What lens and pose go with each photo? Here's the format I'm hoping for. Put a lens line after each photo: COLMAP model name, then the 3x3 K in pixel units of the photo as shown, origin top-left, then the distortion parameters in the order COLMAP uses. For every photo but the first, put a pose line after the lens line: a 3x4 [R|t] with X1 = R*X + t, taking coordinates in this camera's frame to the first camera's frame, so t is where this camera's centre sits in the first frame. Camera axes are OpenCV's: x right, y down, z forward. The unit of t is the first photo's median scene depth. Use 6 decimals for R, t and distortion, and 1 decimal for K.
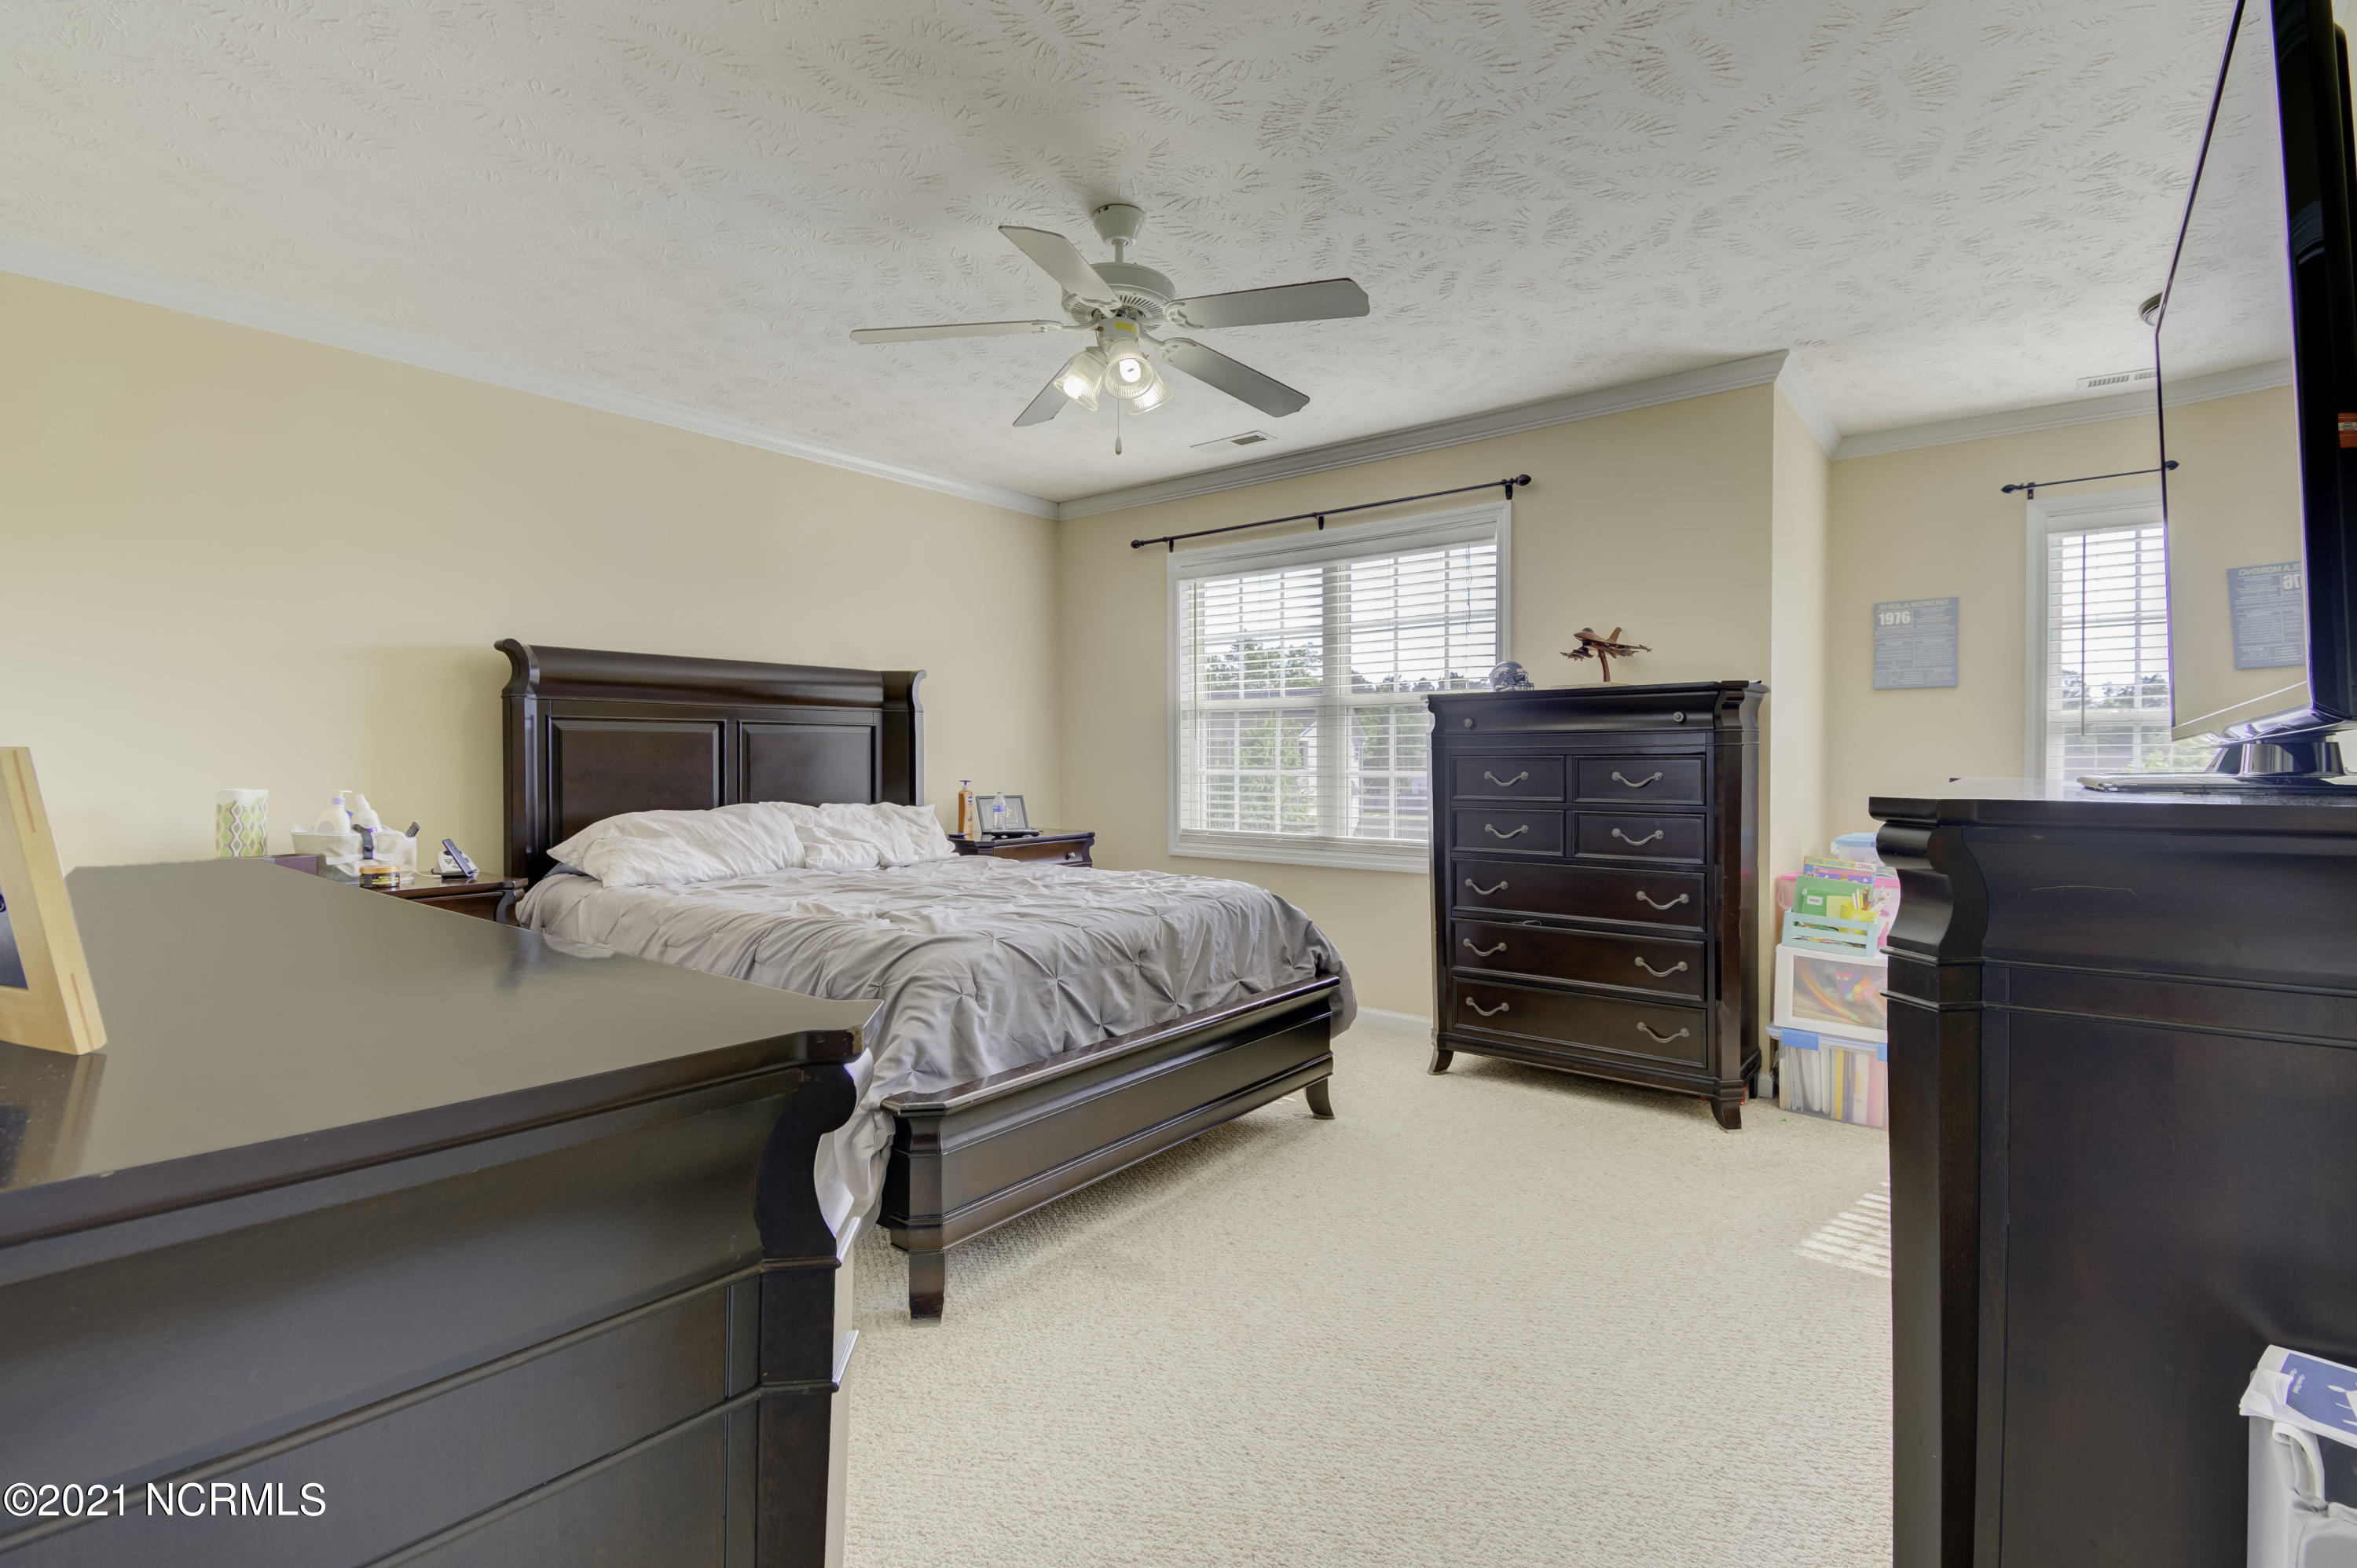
lens RADIAL K [[1039.4, 0, 1173.0], [0, 1039.4, 791.8], [0, 0, 1]] dist [0.033326, -0.029038]
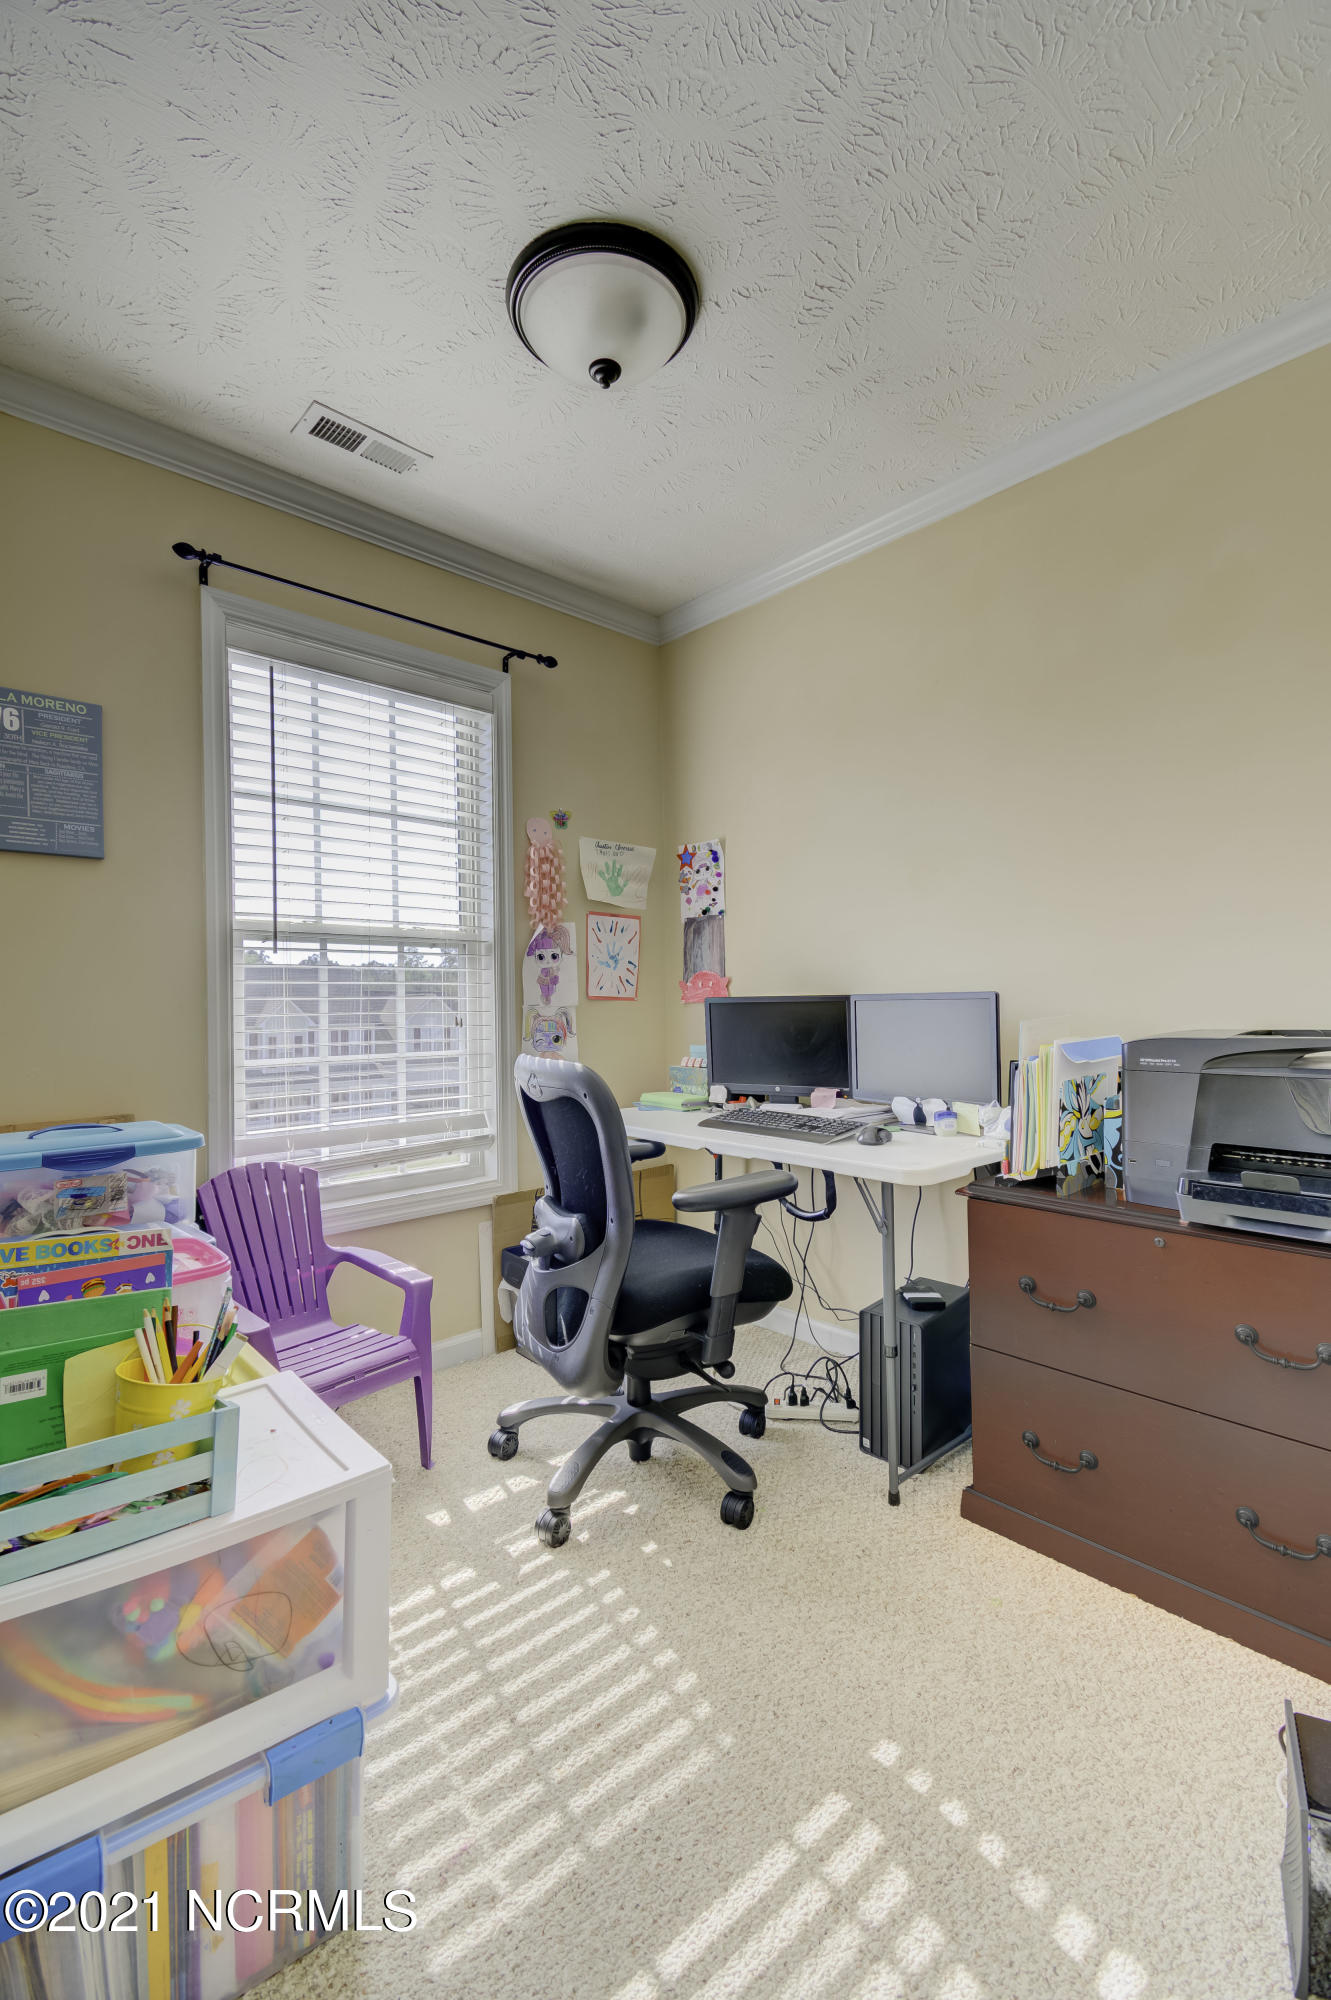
lens RADIAL K [[882.0, 0, 665.5], [0, 882.0, 1000.0], [0, 0, 1]] dist [0.033326, -0.029038]
pose [[0.146417, 0.005321, 0.989209, 0.314585], [0.033786, 0.999375, -0.010376, -0.004806], [-0.988646, 0.034941, 0.146146, 0.648712]]
